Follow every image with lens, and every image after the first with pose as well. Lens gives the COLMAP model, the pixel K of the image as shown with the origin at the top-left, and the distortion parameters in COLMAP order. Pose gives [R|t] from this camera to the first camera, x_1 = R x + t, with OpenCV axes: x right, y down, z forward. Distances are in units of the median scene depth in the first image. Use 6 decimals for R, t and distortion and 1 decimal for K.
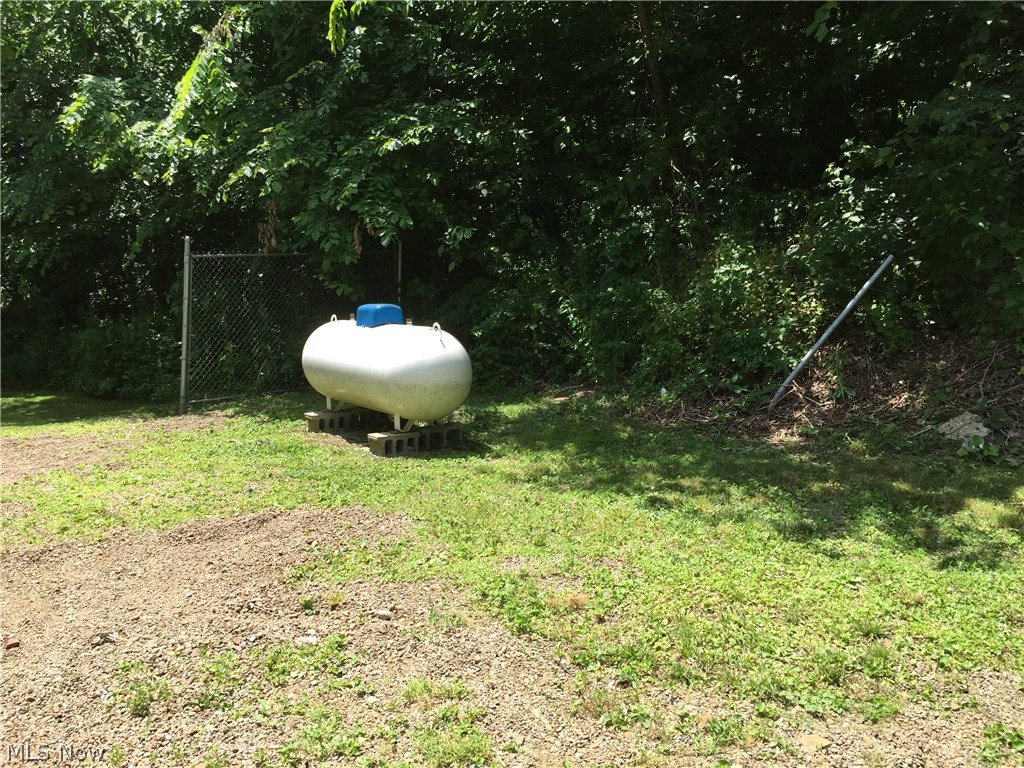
lens RADIAL K [[856.8, 0, 512.0], [0, 856.8, 384.0], [0, 0, 1]] dist [0.117441, -0.162838]
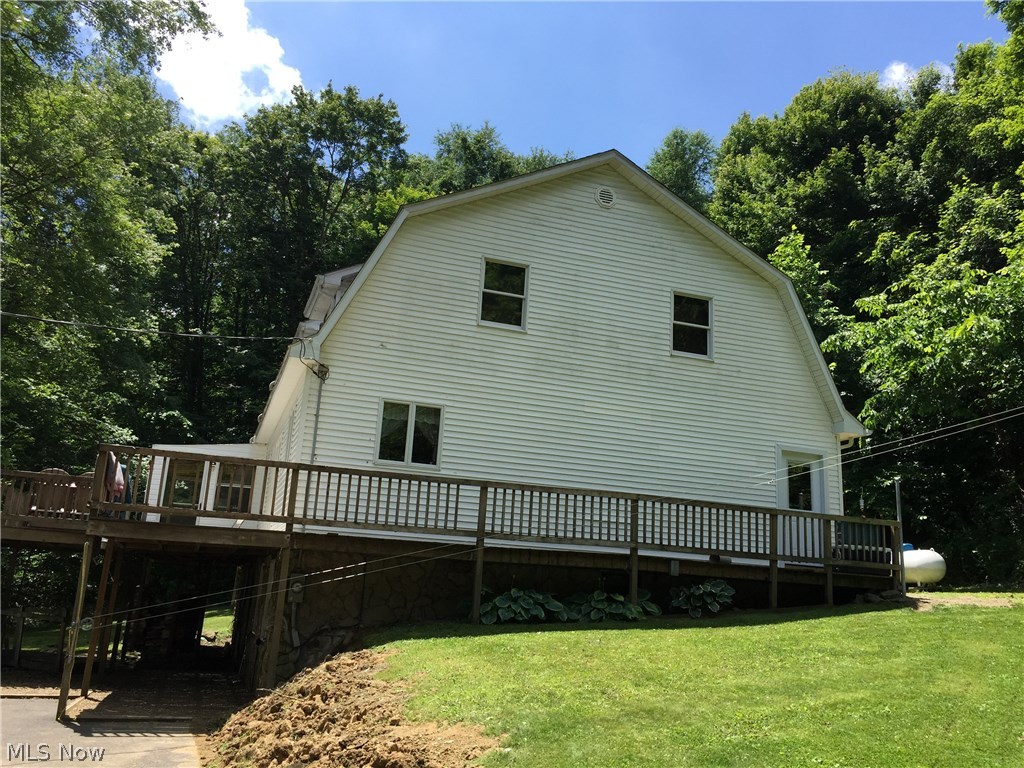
lens RADIAL K [[856.8, 0, 512.0], [0, 856.8, 384.0], [0, 0, 1]] dist [0.117441, -0.162838]
pose [[0.932503, -0.051772, -0.357433, -0.241352], [-0.067183, 0.947534, -0.312516, 0.312386], [0.354859, 0.315435, 0.880100, -1.695073]]
